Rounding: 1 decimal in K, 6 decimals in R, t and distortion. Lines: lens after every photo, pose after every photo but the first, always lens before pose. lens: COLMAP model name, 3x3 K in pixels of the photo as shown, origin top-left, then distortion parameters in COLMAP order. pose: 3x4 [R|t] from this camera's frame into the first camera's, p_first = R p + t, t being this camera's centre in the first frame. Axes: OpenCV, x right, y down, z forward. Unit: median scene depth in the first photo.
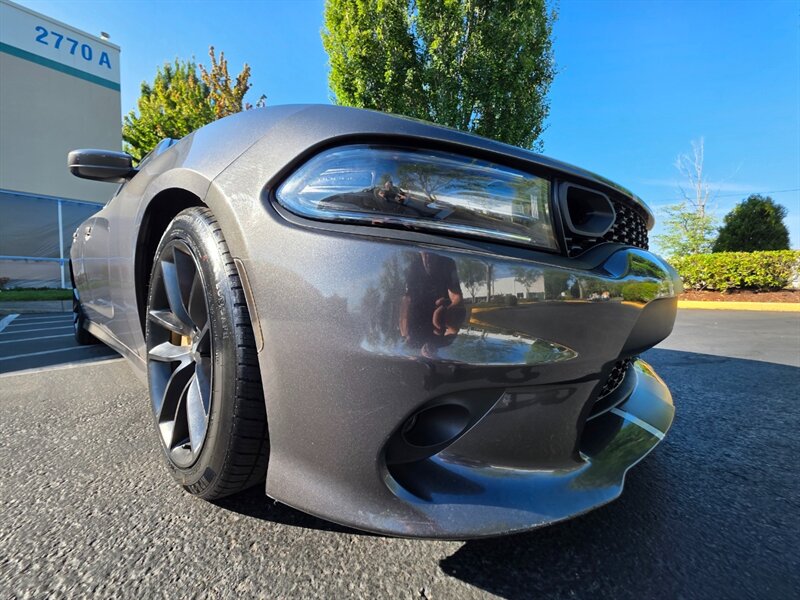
lens RADIAL K [[317.7, 0, 394.4], [0, 317.7, 300.5], [0, 0, 1]] dist [-0.000342, -0.000301]
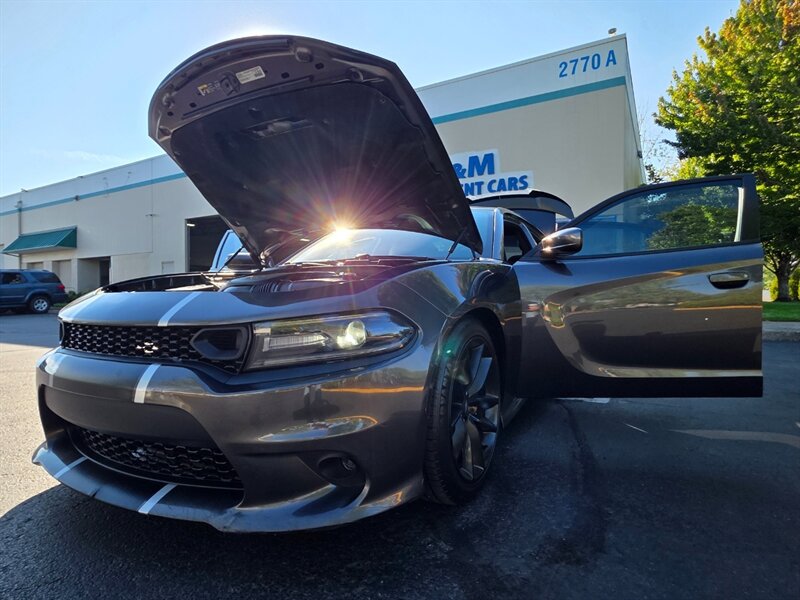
lens RADIAL K [[432.9, 0, 399.5], [0, 432.9, 303.2], [0, 0, 1]] dist [0.010429, -0.000250]
pose [[0.238278, 0.021811, -0.970952, 0.210591], [-0.043395, 0.998988, 0.011791, -0.032822], [0.970227, 0.039325, 0.238983, 0.133224]]
